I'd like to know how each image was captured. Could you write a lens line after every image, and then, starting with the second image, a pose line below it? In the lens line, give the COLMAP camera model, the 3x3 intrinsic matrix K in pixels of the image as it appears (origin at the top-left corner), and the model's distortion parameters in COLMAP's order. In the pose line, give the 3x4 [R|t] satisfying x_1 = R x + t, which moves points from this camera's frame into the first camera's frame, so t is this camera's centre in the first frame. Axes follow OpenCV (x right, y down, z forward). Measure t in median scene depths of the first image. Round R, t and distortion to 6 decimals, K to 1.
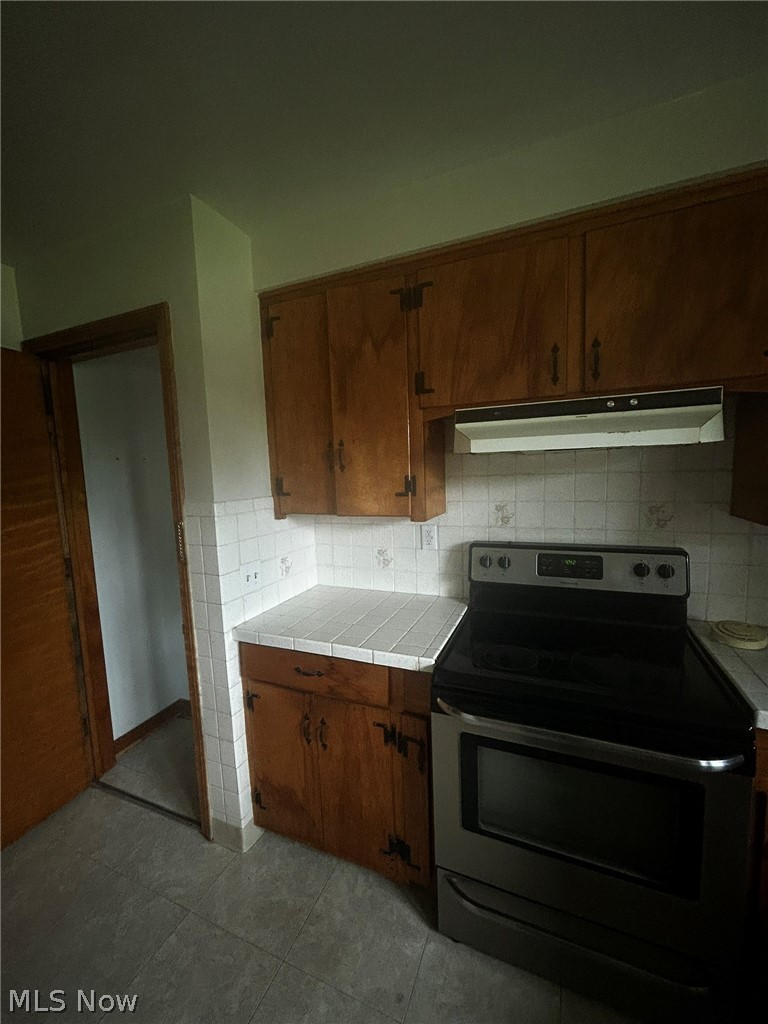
lens RADIAL K [[411.4, 0, 382.9], [0, 411.4, 508.1], [0, 0, 1]] dist [-0.002786, 0.000734]
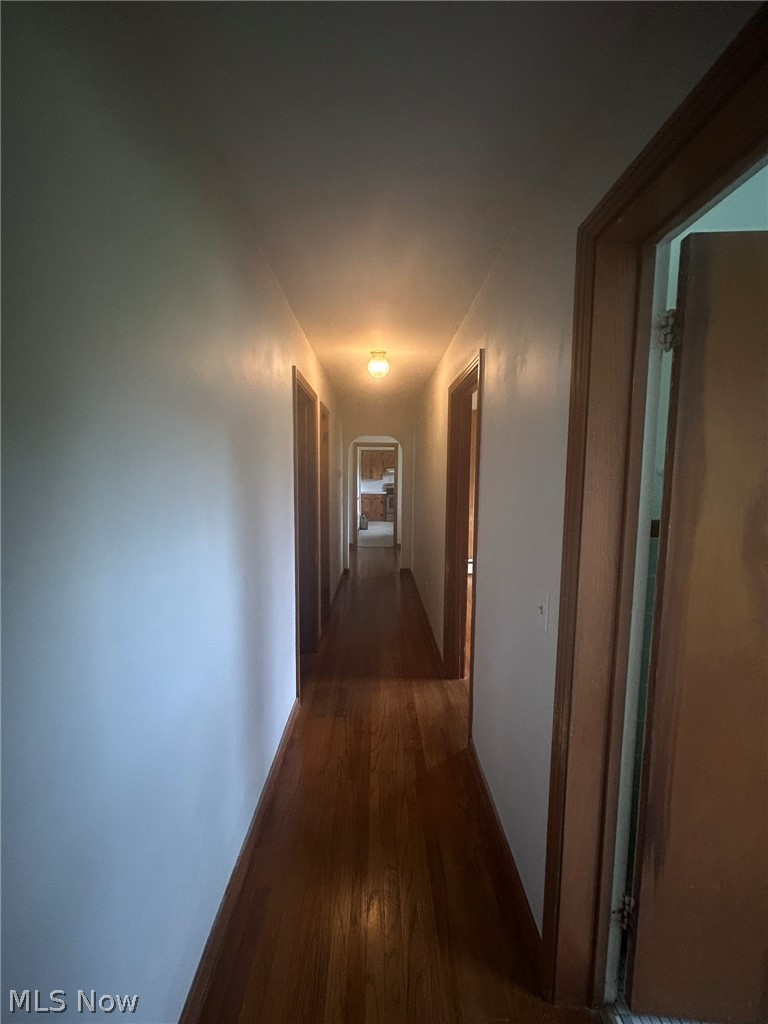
lens RADIAL K [[411.4, 0, 383.8], [0, 411.4, 511.8], [0, 0, 1]] dist [-0.002786, 0.000734]
pose [[0.910125, 0.011396, 0.414178, -3.210475], [-0.003562, 0.999800, -0.019683, 0.815817], [-0.414319, 0.016439, 0.909983, -6.363035]]
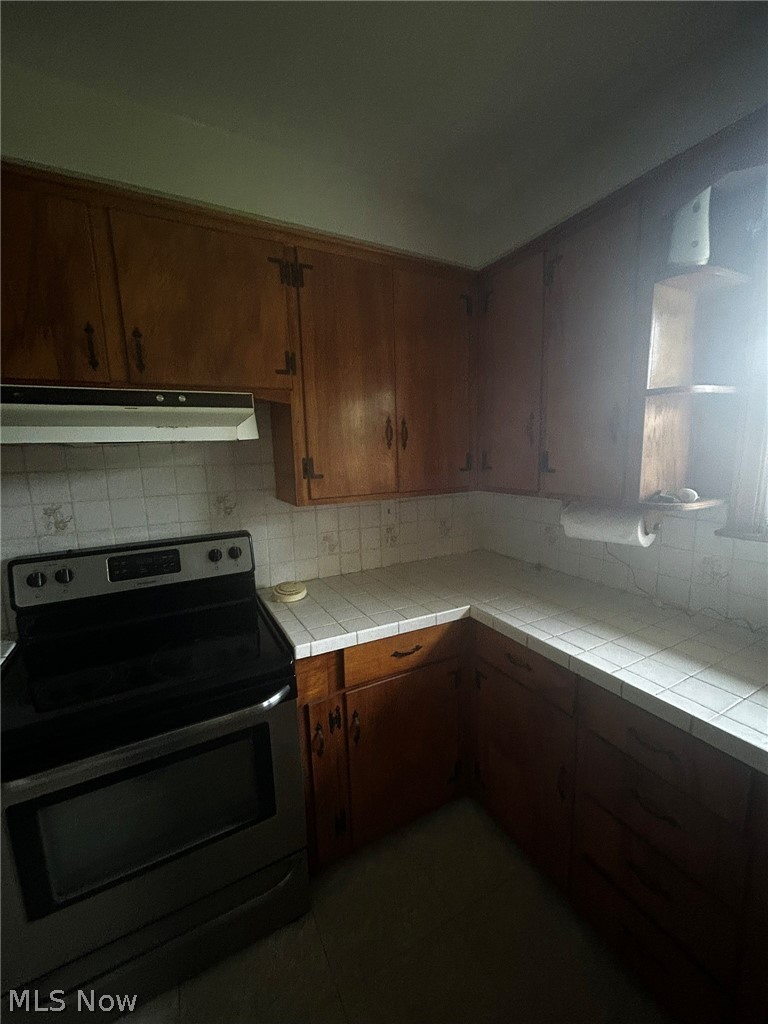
lens RADIAL K [[411.4, 0, 380.2], [0, 411.4, 509.3], [0, 0, 1]] dist [-0.002786, 0.000734]
pose [[0.625424, -0.098520, 0.774041, 0.071006], [0.082778, 0.994776, 0.059731, 0.000415], [-0.775882, 0.026716, 0.630312, -0.032006]]
